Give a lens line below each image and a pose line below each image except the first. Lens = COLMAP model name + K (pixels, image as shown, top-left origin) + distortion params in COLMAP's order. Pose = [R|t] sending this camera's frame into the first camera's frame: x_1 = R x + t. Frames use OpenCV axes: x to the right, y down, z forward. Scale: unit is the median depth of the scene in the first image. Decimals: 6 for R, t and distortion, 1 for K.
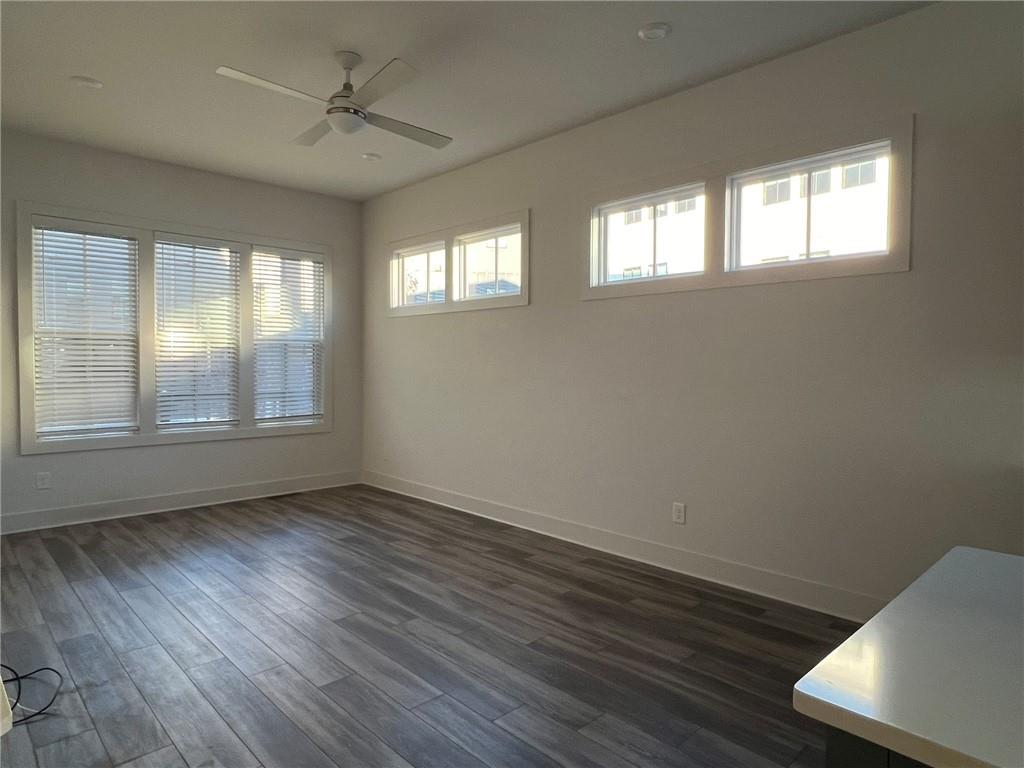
lens RADIAL K [[616.1, 0, 506.5], [0, 616.1, 386.2], [0, 0, 1]] dist [-0.000165, 0.000186]
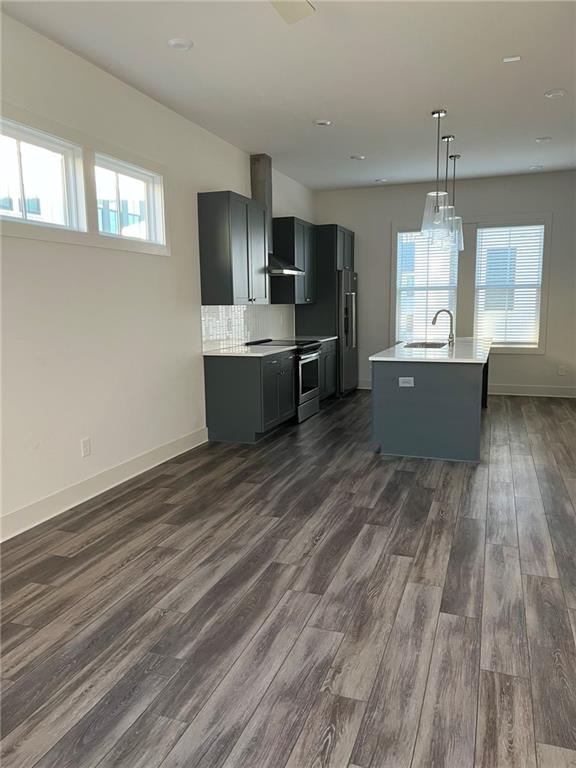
lens RADIAL K [[575.4, 0, 288.0], [0, 575.4, 384.0], [0, 0, 1]] dist [0.061866, -0.068684]
pose [[-0.453001, -0.126190, 0.882534, -0.738320], [0.041505, 0.985873, 0.162270, -0.057039], [-0.890543, 0.110138, -0.441364, 1.042762]]
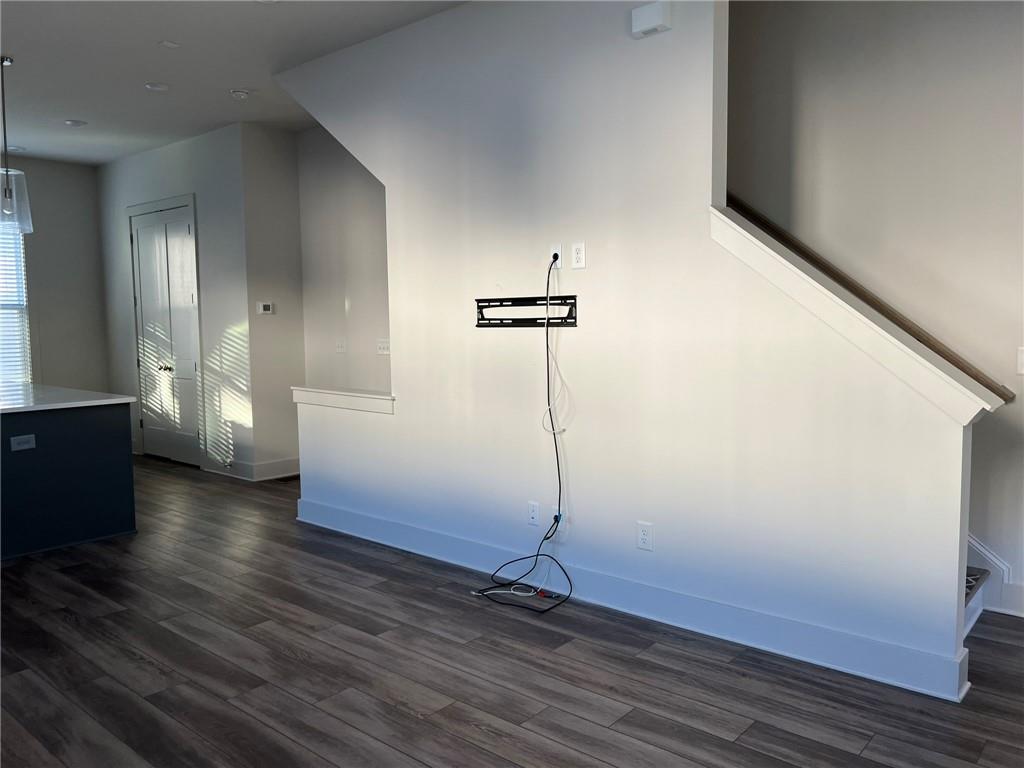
lens RADIAL K [[771.0, 0, 507.9], [0, 771.0, 378.6], [0, 0, 1]] dist [0.067821, -0.067303]
pose [[-0.995188, 0.012418, -0.097193, -0.359922], [0.001530, 0.993785, 0.111309, -0.065273], [0.097971, 0.110624, -0.989022, 1.432800]]
